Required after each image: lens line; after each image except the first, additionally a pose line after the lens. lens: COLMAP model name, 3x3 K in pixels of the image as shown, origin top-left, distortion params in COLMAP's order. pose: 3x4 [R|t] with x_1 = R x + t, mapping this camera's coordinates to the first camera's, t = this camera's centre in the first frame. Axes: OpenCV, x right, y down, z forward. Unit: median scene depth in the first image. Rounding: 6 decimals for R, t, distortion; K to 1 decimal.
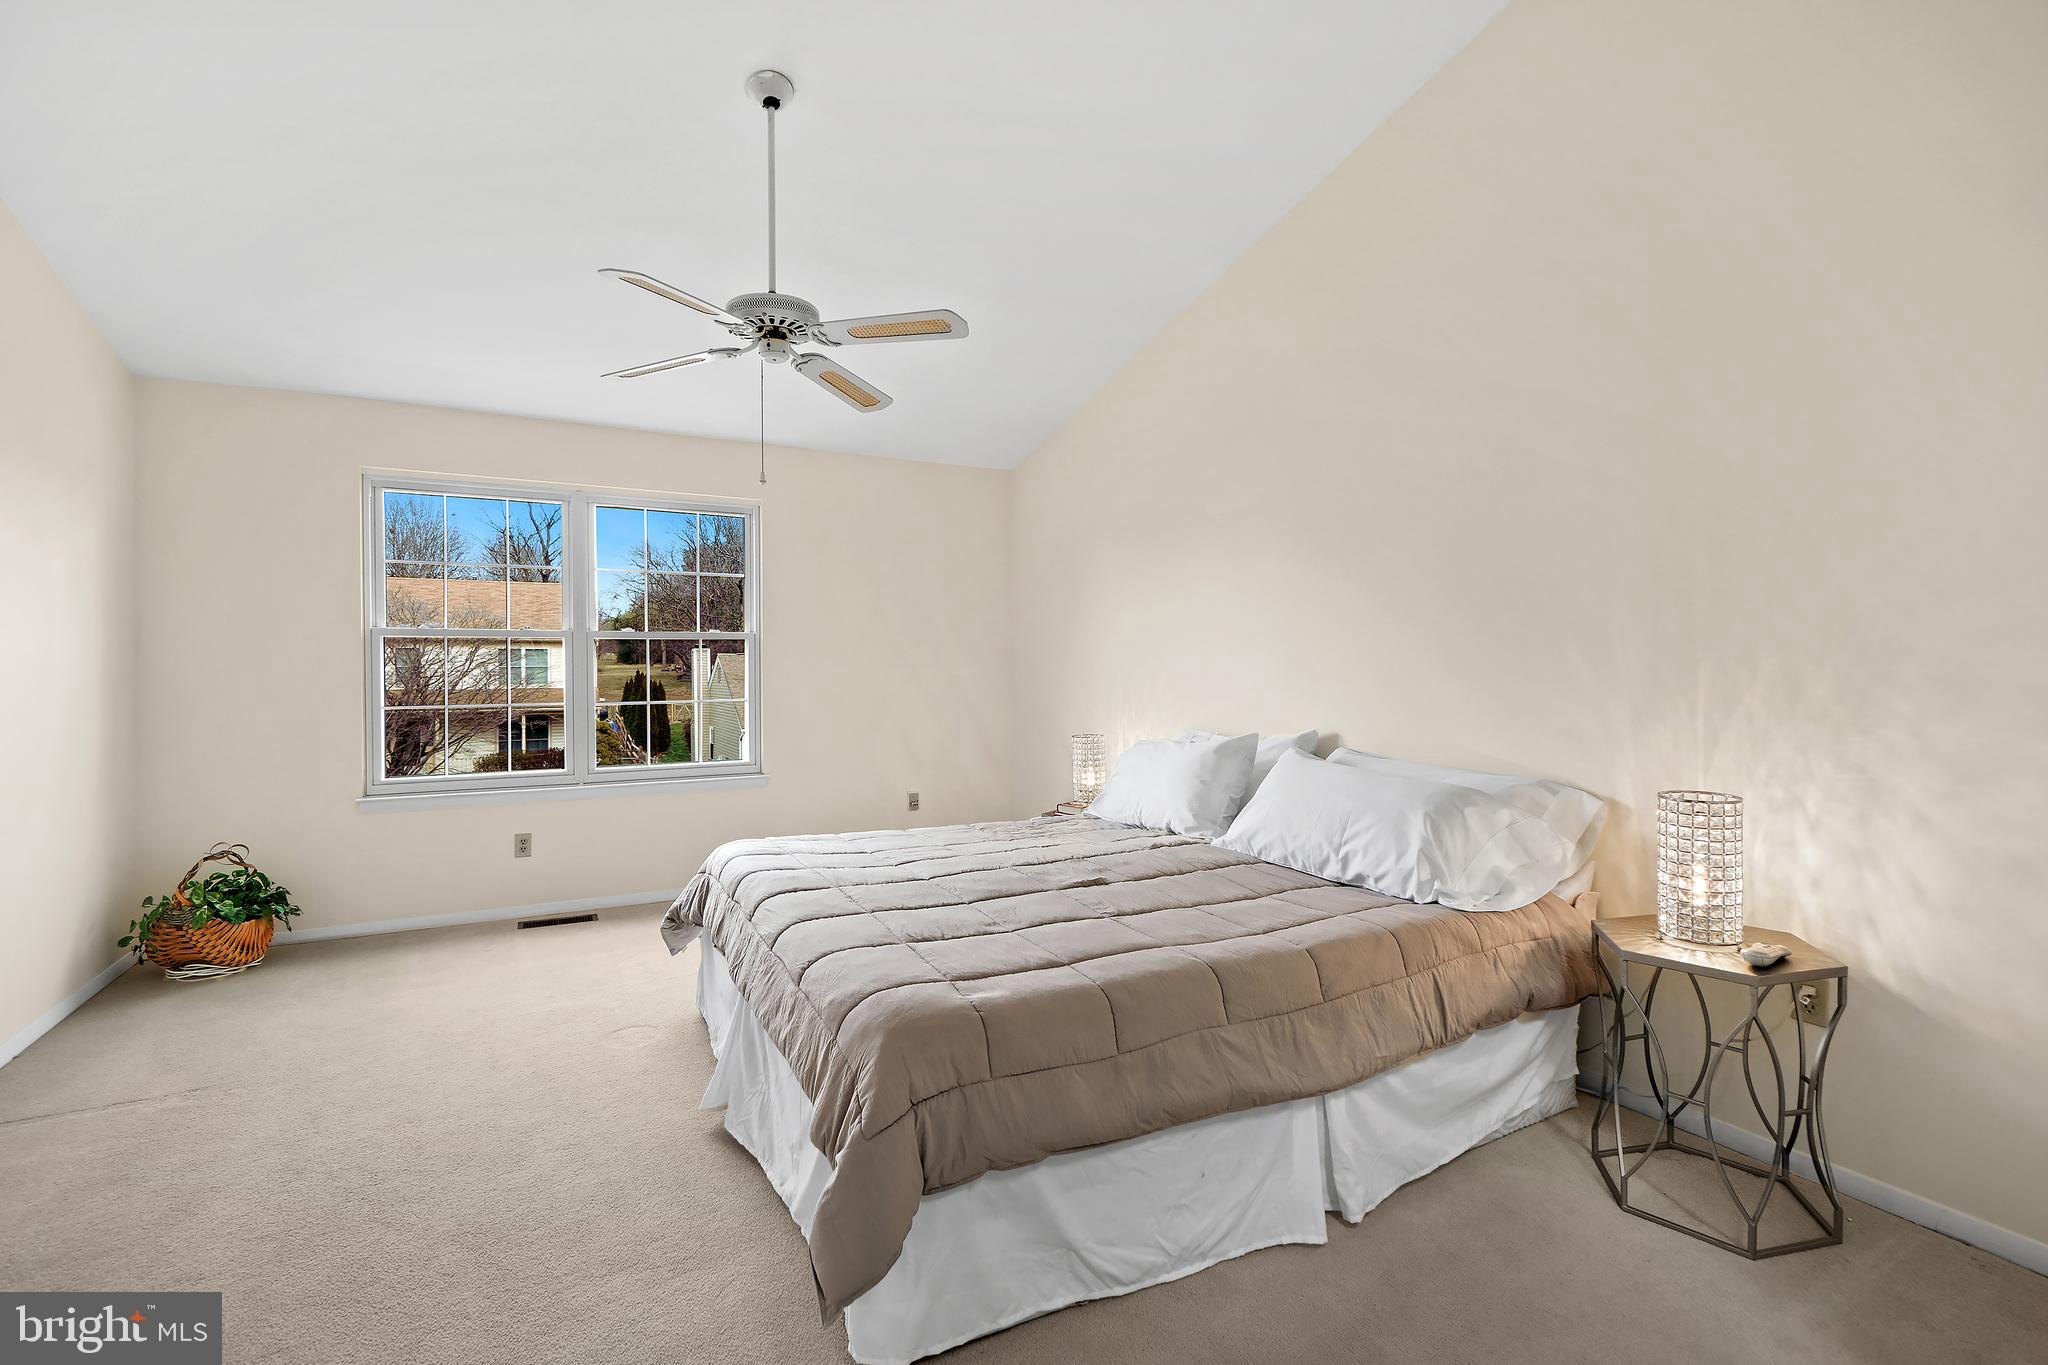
lens RADIAL K [[911.8, 0, 1023.2], [0, 911.8, 681.8], [0, 0, 1]] dist [-0.005992, 0.000281]
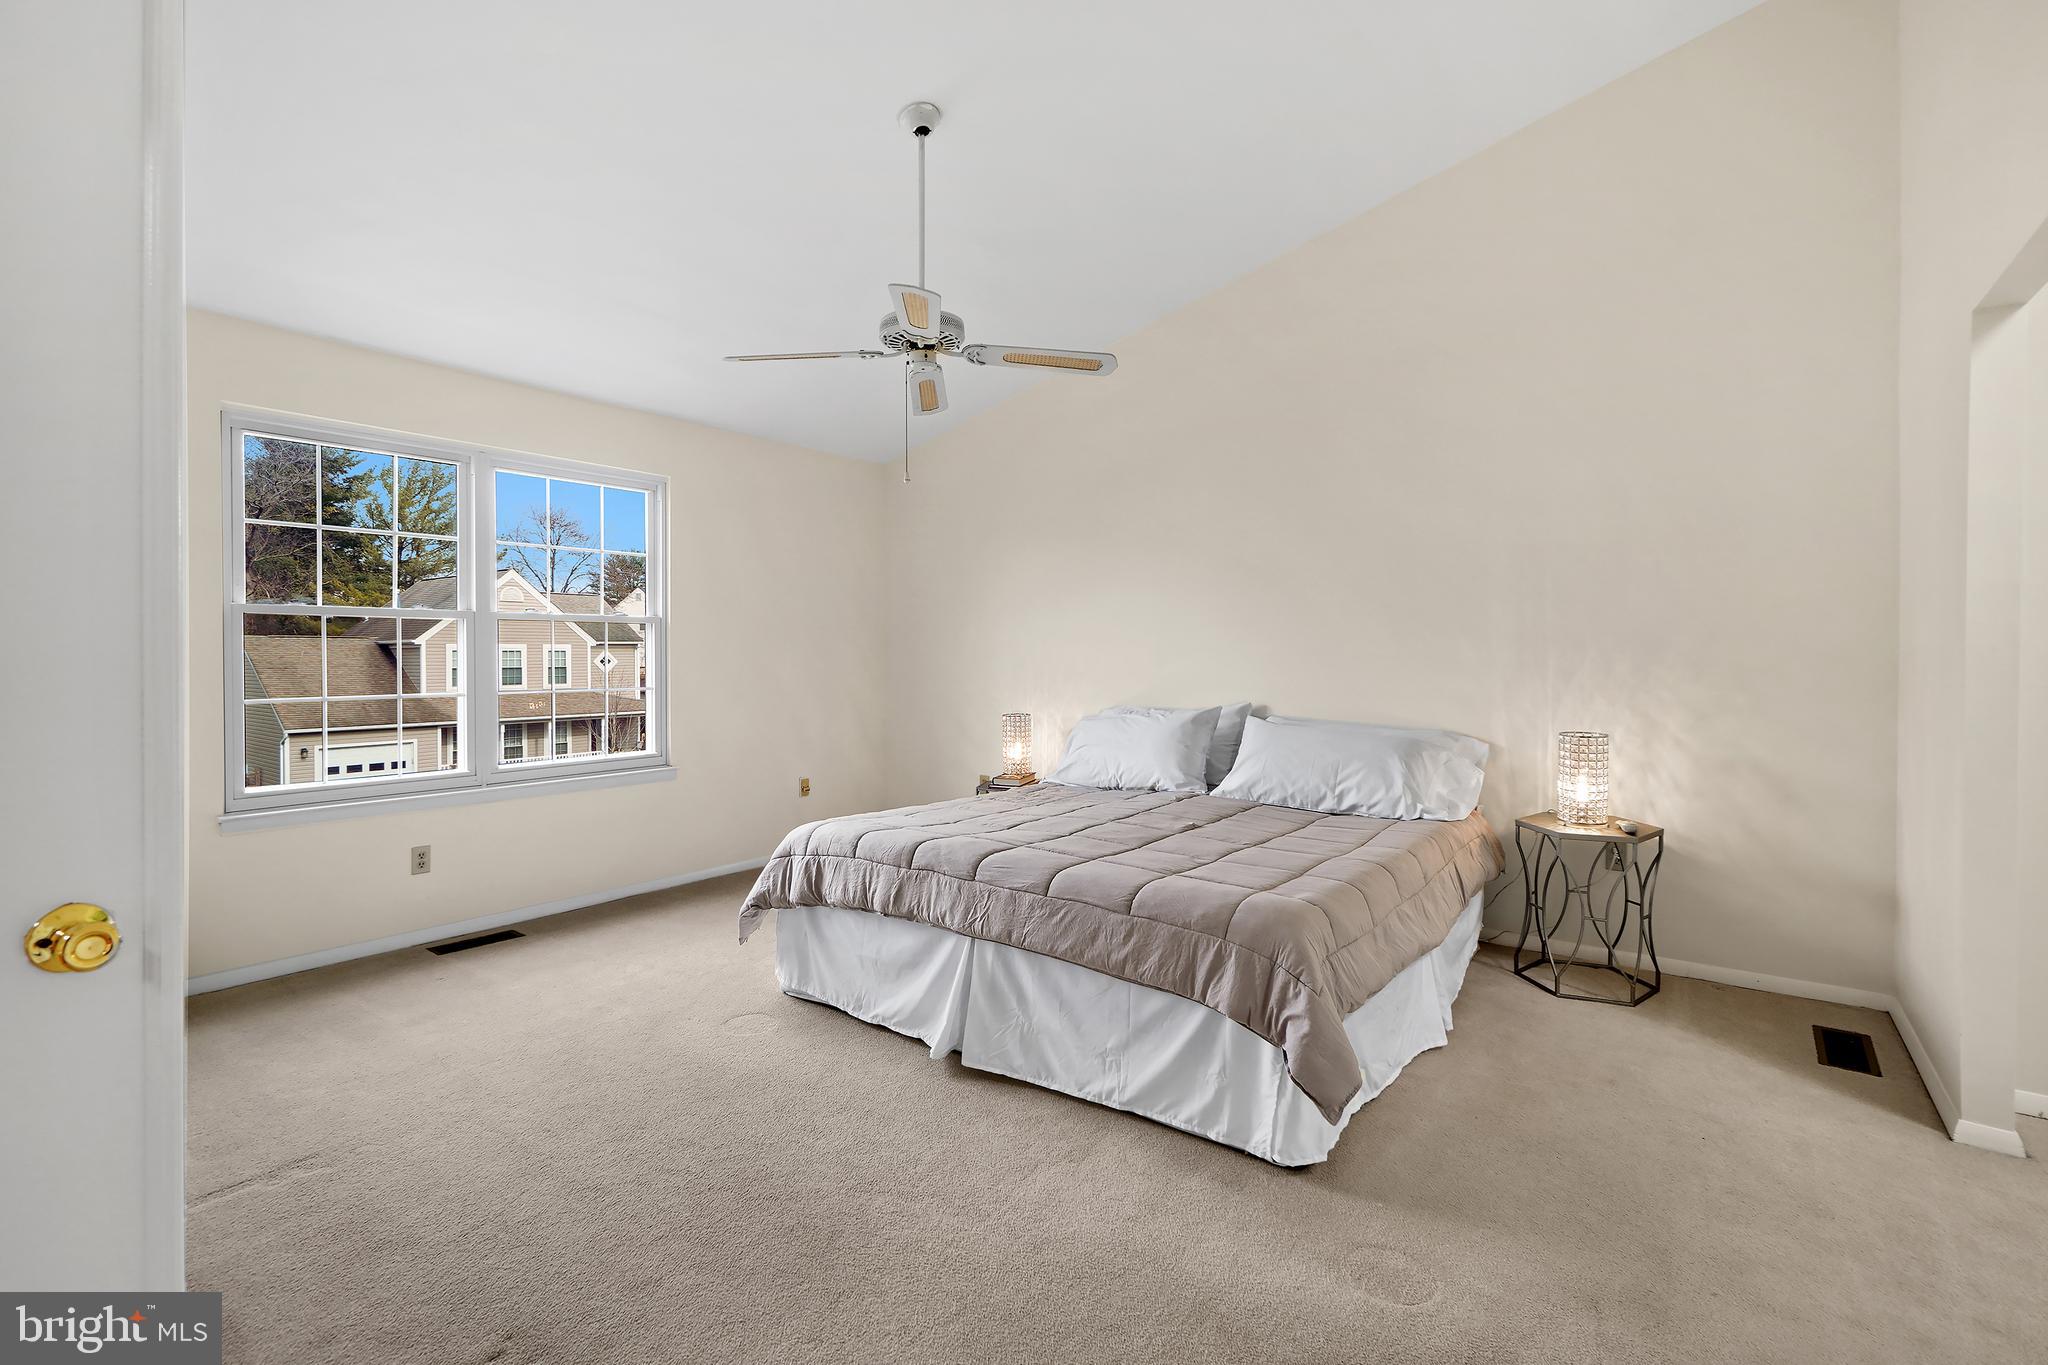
lens RADIAL K [[911.8, 0, 1024.7], [0, 911.8, 671.8], [0, 0, 1]] dist [-0.005992, 0.000281]
pose [[0.906453, -0.006746, 0.422252, -0.664168], [0.005685, 0.999977, 0.003771, 0.002770], [-0.422268, -0.001018, 0.906471, -0.035066]]
